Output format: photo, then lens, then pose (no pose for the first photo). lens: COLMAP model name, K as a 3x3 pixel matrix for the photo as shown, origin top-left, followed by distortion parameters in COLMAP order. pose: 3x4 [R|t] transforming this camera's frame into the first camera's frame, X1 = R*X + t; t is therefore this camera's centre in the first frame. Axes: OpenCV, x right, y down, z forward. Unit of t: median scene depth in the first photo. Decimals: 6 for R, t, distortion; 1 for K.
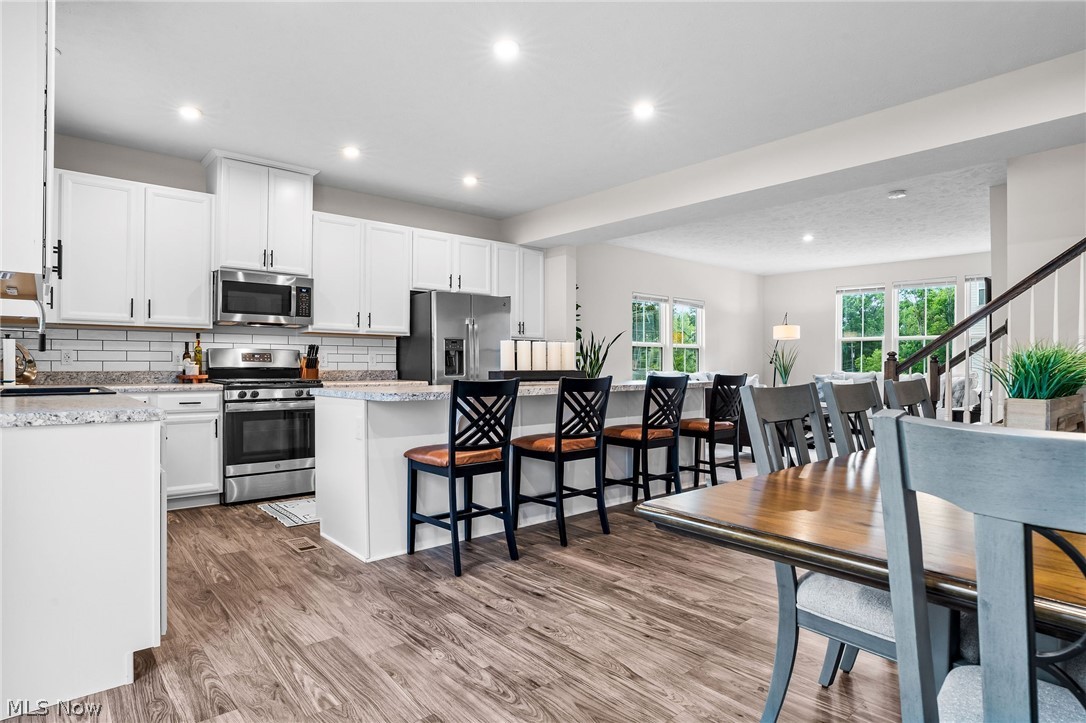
lens RADIAL K [[587.3, 0, 535.5], [0, 587.3, 364.9], [0, 0, 1]] dist [-0.059790, 0.028815]
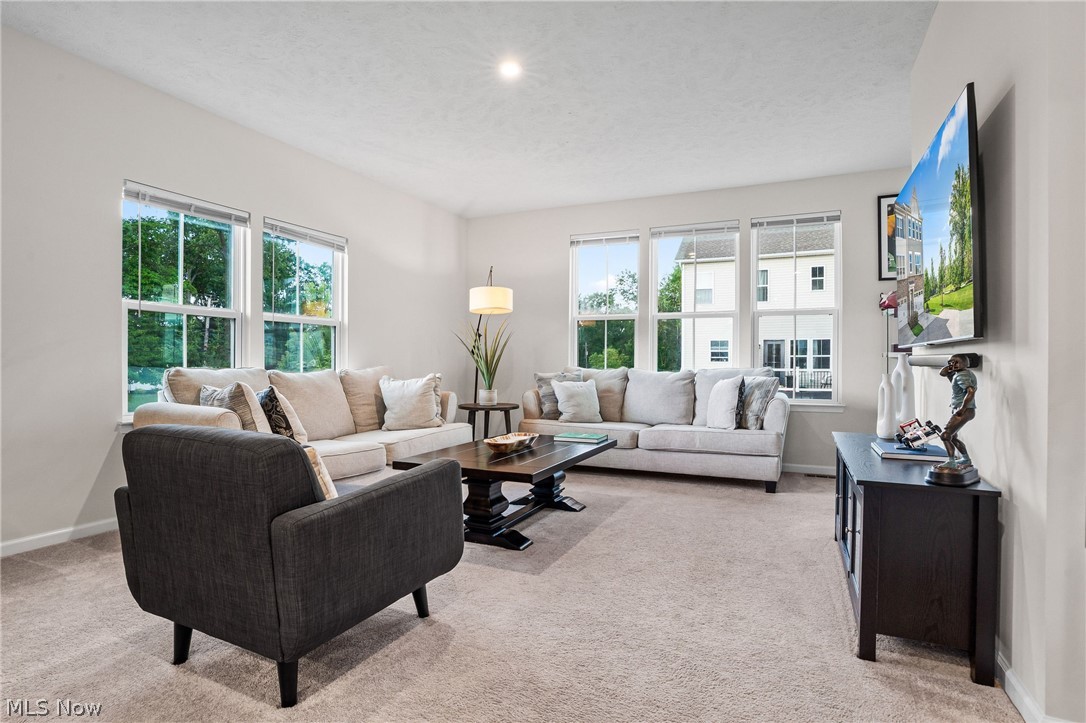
lens RADIAL K [[559.6, 0, 543.0], [0, 559.6, 361.5], [0, 0, 1]] dist [-0.043118, 0.000030]
pose [[0.911147, 0.000597, 0.412081, 0.474083], [-0.000454, 1.000000, -0.000445, 0.009720], [-0.412081, 0.000218, 0.911147, 0.895698]]
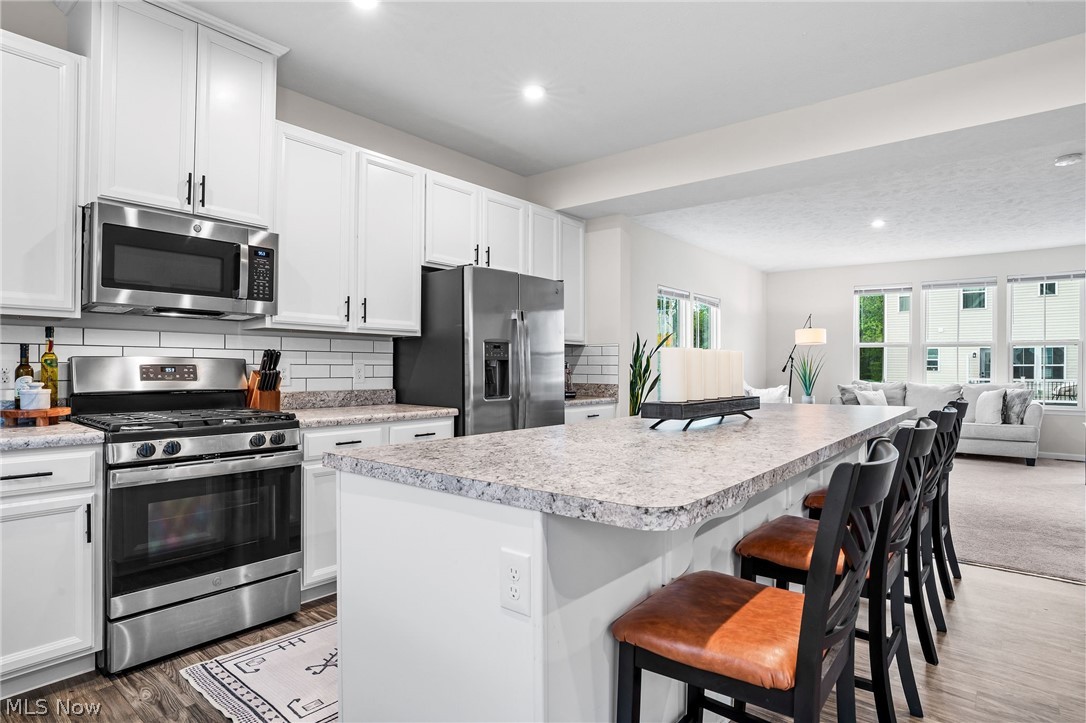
lens RADIAL K [[587.3, 0, 535.5], [0, 587.3, 364.9], [0, 0, 1]] dist [-0.059790, 0.028815]
pose [[0.987071, 0.002426, 0.160265, -0.218060], [-0.001826, 0.999991, -0.003893, -0.018099], [-0.160273, 0.003550, 0.987066, 0.392127]]
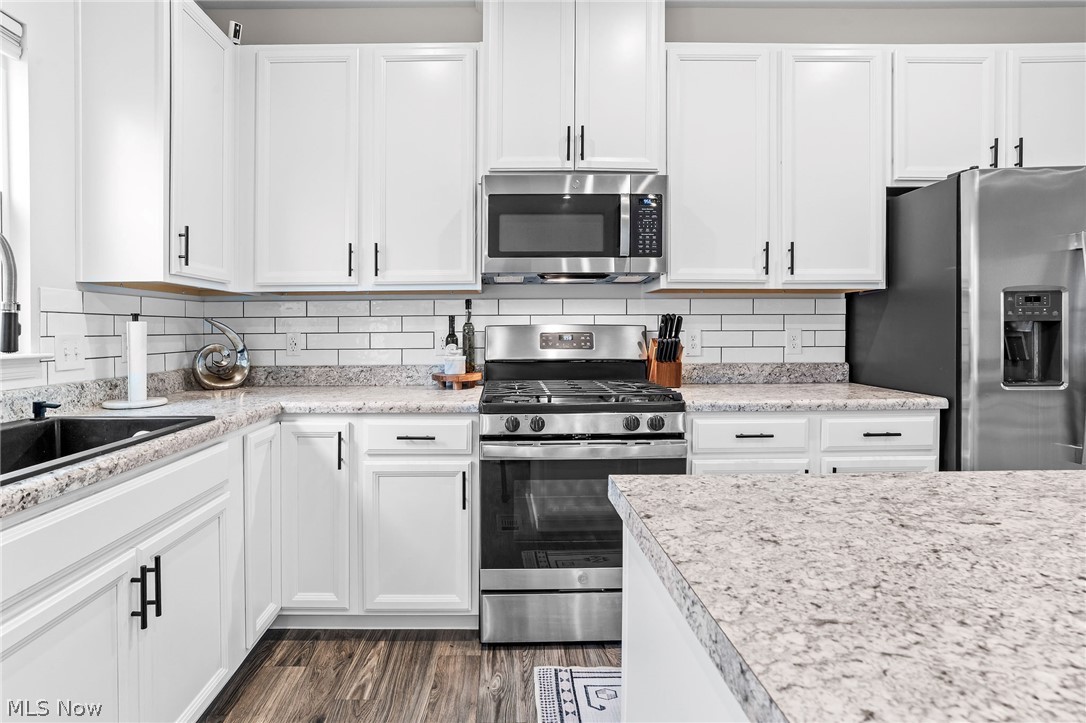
lens RADIAL K [[558.0, 0, 504.8], [0, 558.0, 339.2], [0, 0, 1]] dist [-0.045387, 0.024765]
pose [[0.759523, 0.005459, -0.650458, -0.183293], [0.005928, 0.999865, 0.015312, -0.021916], [0.650454, -0.015486, 0.759388, 0.555417]]
